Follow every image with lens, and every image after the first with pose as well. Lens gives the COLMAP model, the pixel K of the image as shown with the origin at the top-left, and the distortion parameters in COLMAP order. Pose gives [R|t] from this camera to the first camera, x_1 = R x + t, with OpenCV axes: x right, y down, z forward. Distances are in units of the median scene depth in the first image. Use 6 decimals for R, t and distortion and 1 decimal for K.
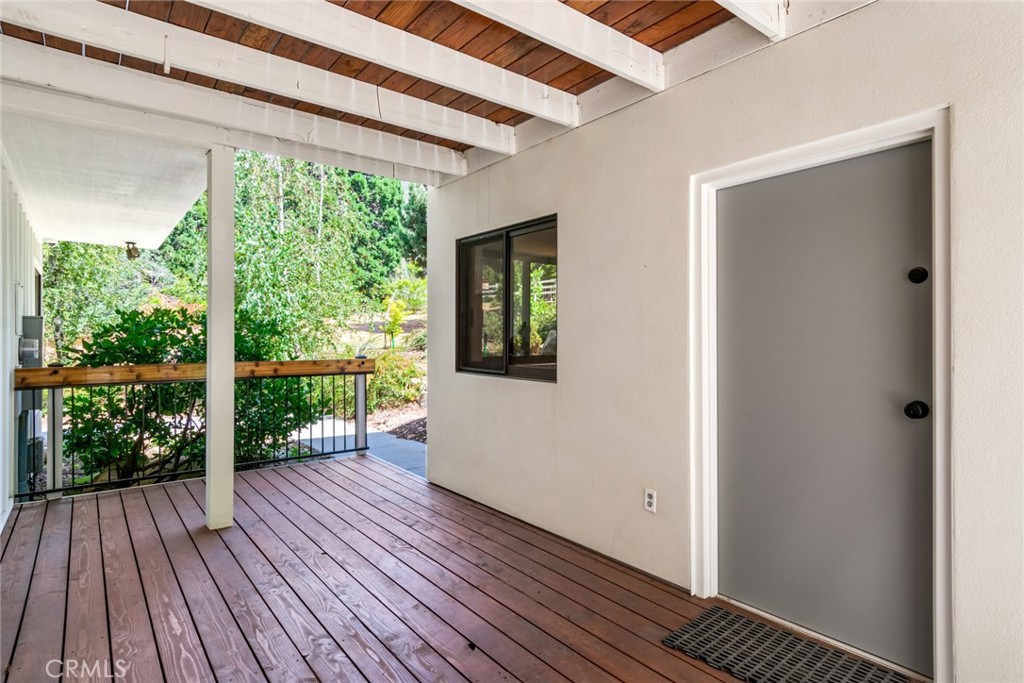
lens RADIAL K [[547.1, 0, 512.0], [0, 547.1, 341.5], [0, 0, 1]] dist [0.003432, 0.000595]
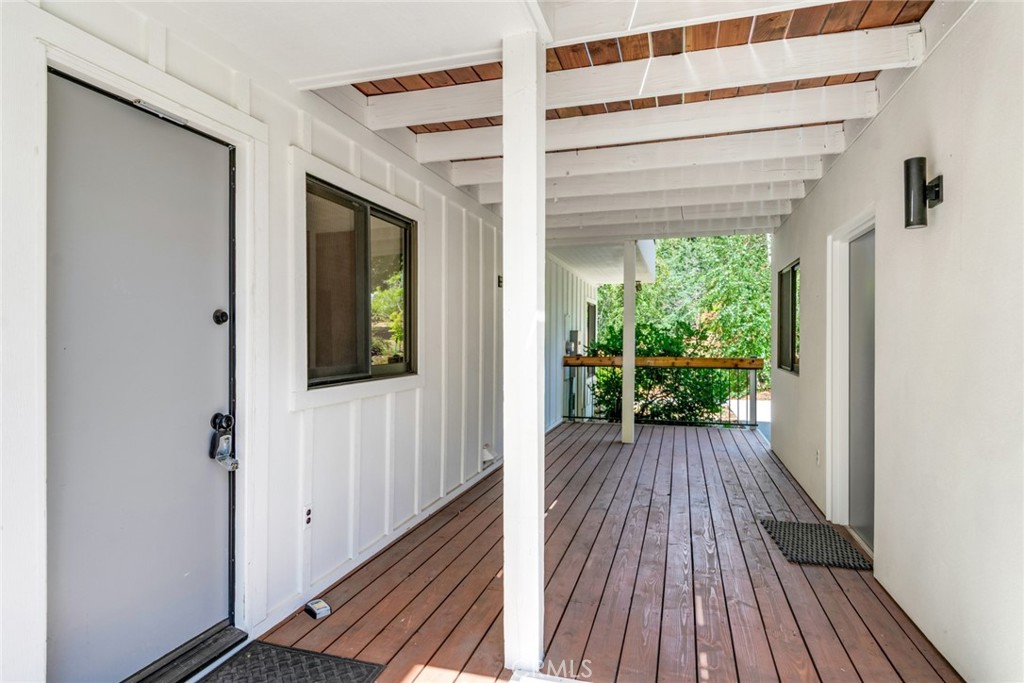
lens RADIAL K [[547.1, 0, 512.0], [0, 547.1, 341.5], [0, 0, 1]] dist [0.003432, 0.000595]
pose [[0.571711, 0.007317, -0.820422, 0.673181], [-0.010571, 0.999943, 0.001552, -0.006909], [0.820387, 0.007785, 0.571756, -0.348425]]
